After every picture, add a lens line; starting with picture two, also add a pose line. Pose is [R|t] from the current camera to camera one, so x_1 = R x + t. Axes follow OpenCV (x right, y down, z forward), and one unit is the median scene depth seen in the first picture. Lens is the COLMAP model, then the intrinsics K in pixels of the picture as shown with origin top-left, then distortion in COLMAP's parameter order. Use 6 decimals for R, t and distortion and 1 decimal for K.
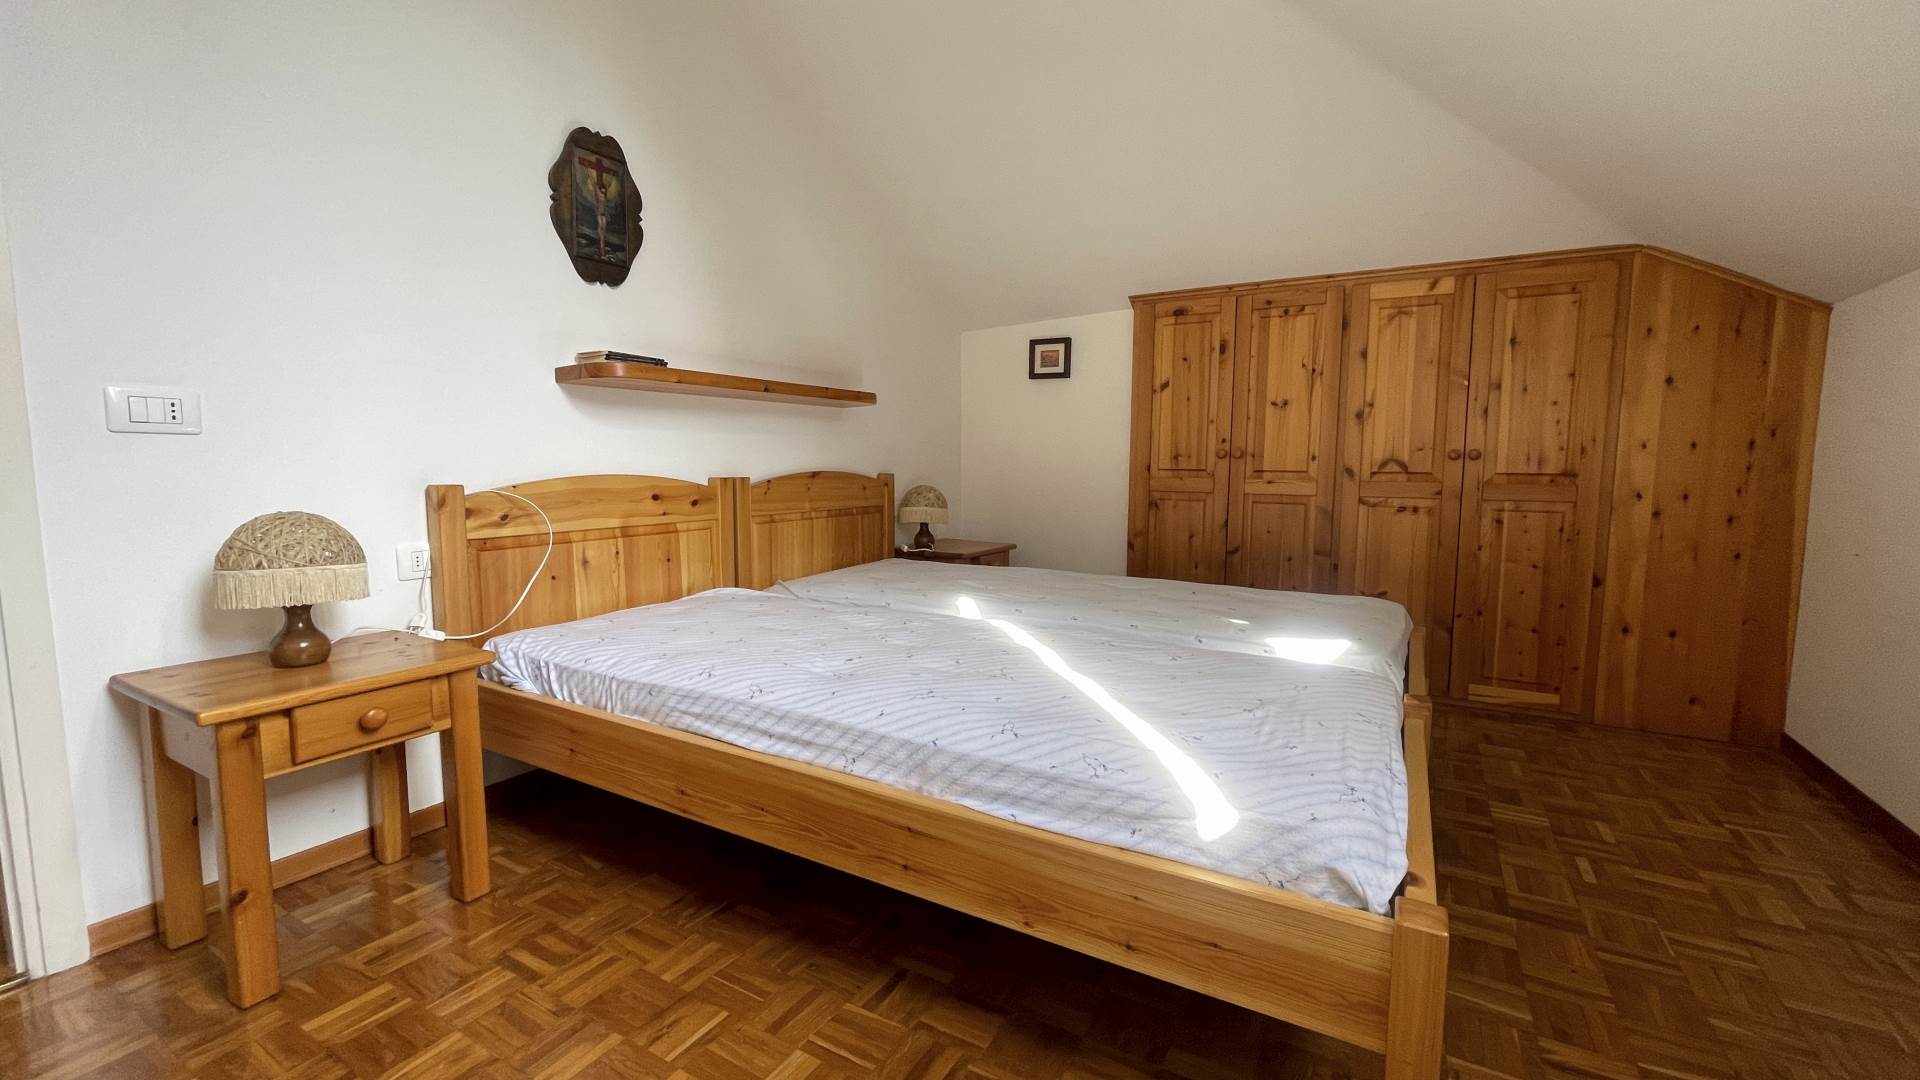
lens RADIAL K [[777.0, 0, 954.6], [0, 777.0, 533.3], [0, 0, 1]] dist [-0.010300, 0.005931]
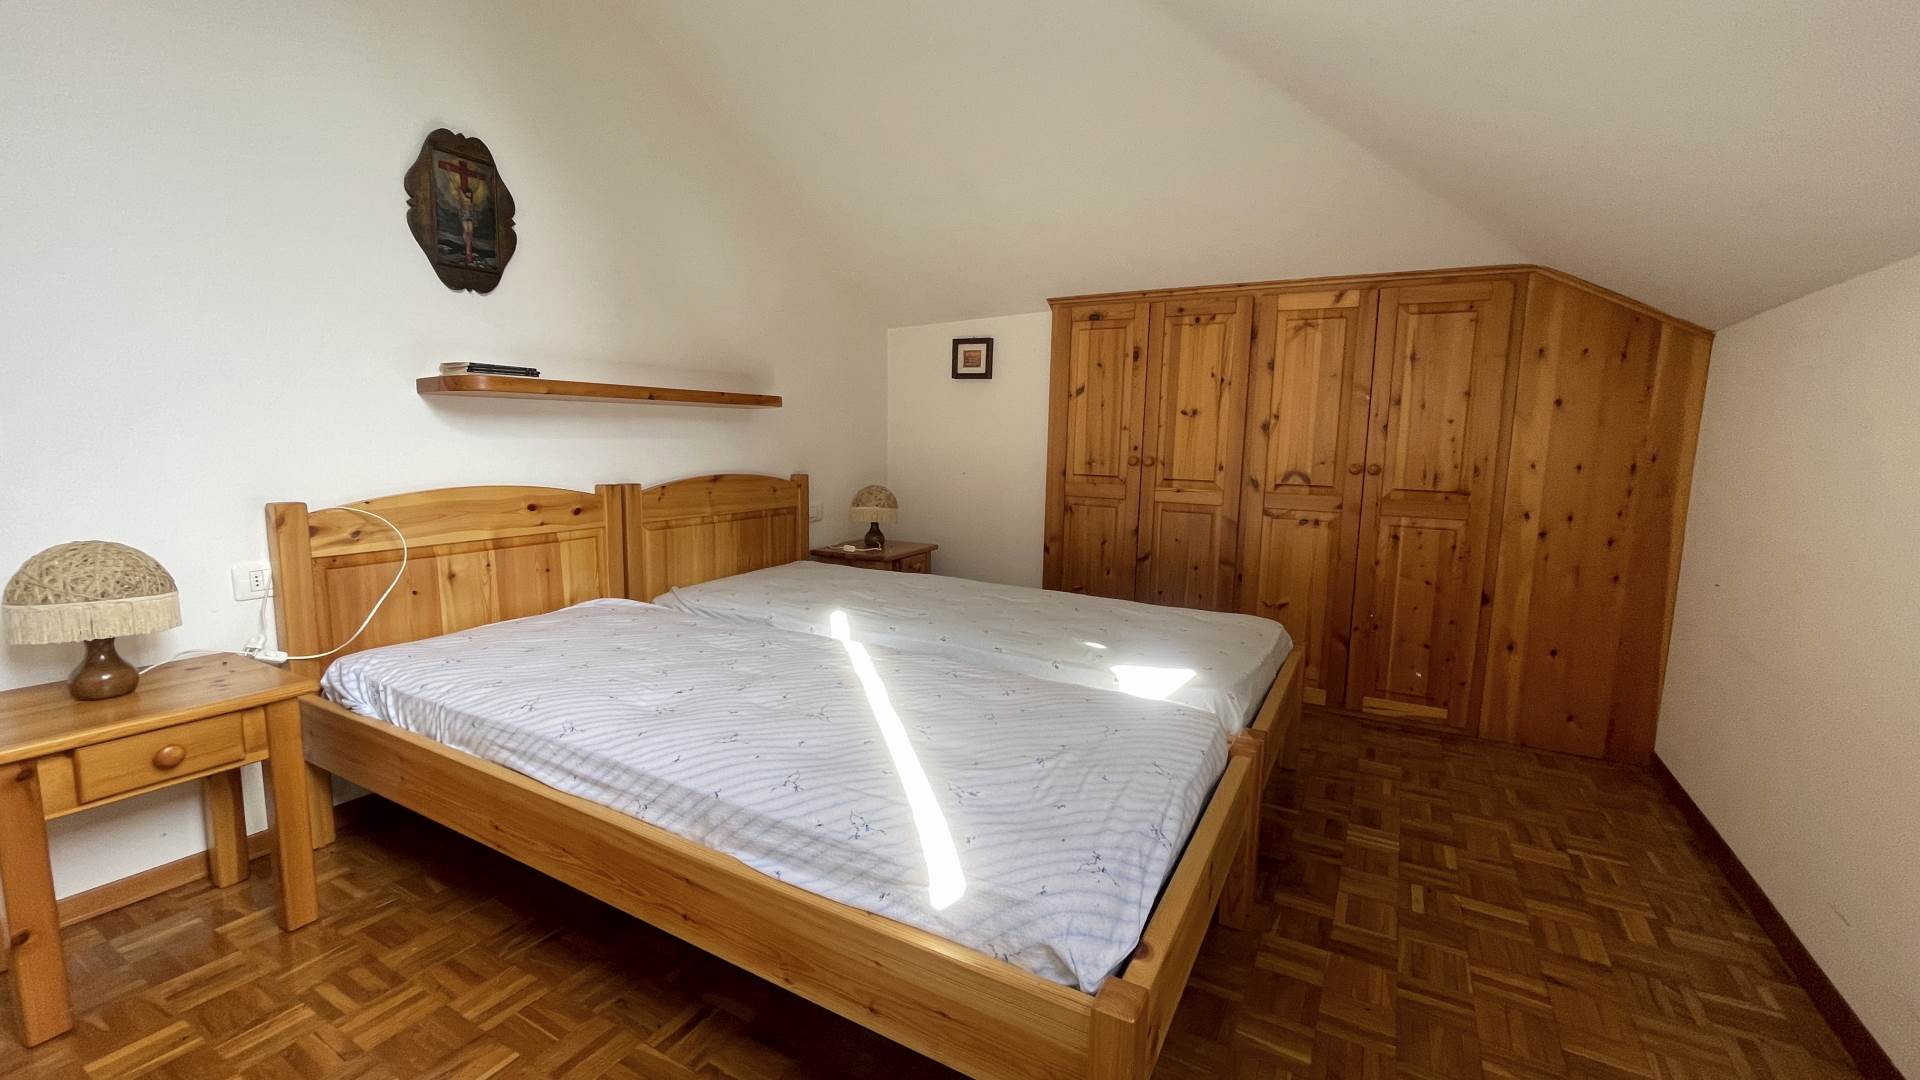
lens RADIAL K [[777.0, 0, 954.6], [0, 777.0, 533.3], [0, 0, 1]] dist [-0.010300, 0.005931]
pose [[0.999768, 0.013264, 0.016989, 0.166458], [-0.013810, 0.999380, 0.032388, -0.065397], [-0.016549, -0.032615, 0.999331, 0.005843]]
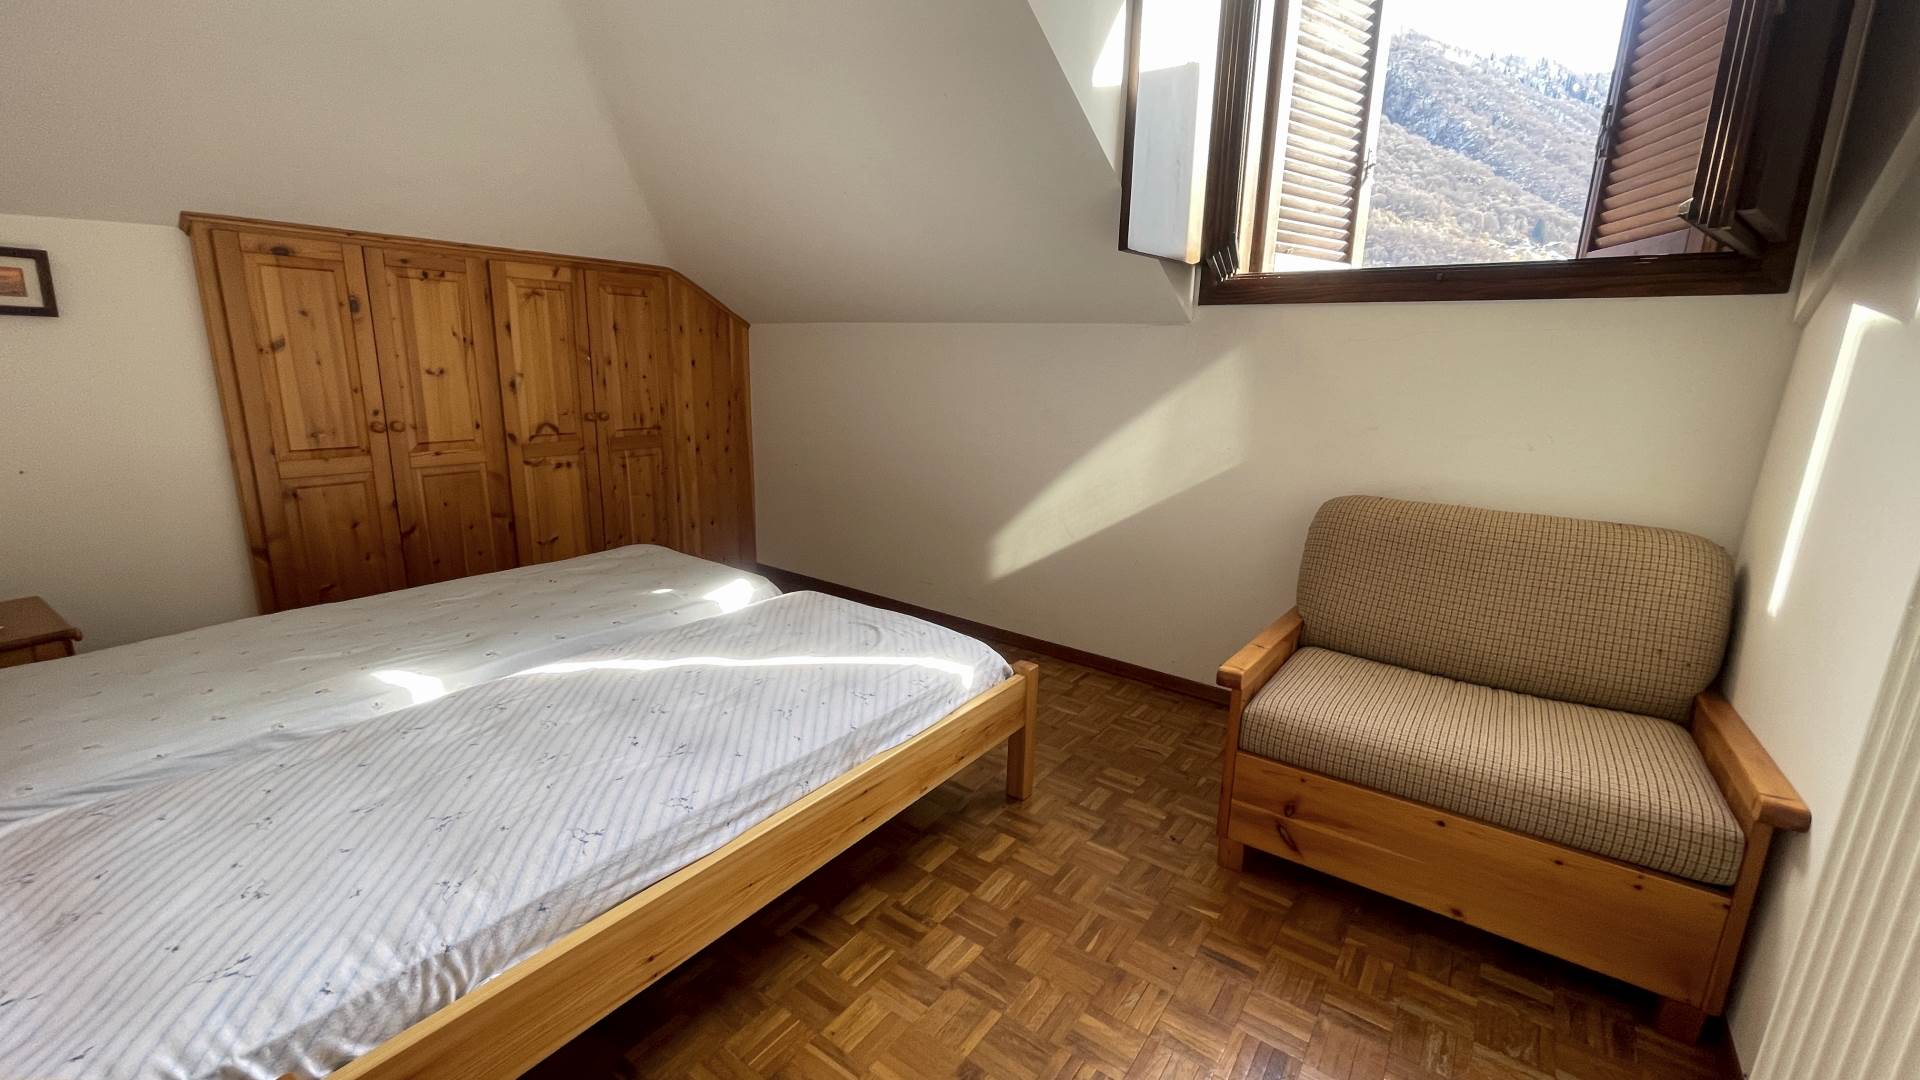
lens RADIAL K [[777.0, 0, 954.6], [0, 777.0, 533.3], [0, 0, 1]] dist [-0.010300, 0.005931]
pose [[0.103936, -0.223895, 0.969055, -0.796532], [0.072545, 0.973444, 0.217128, -0.217986], [-0.991935, 0.047733, 0.117419, 0.418454]]
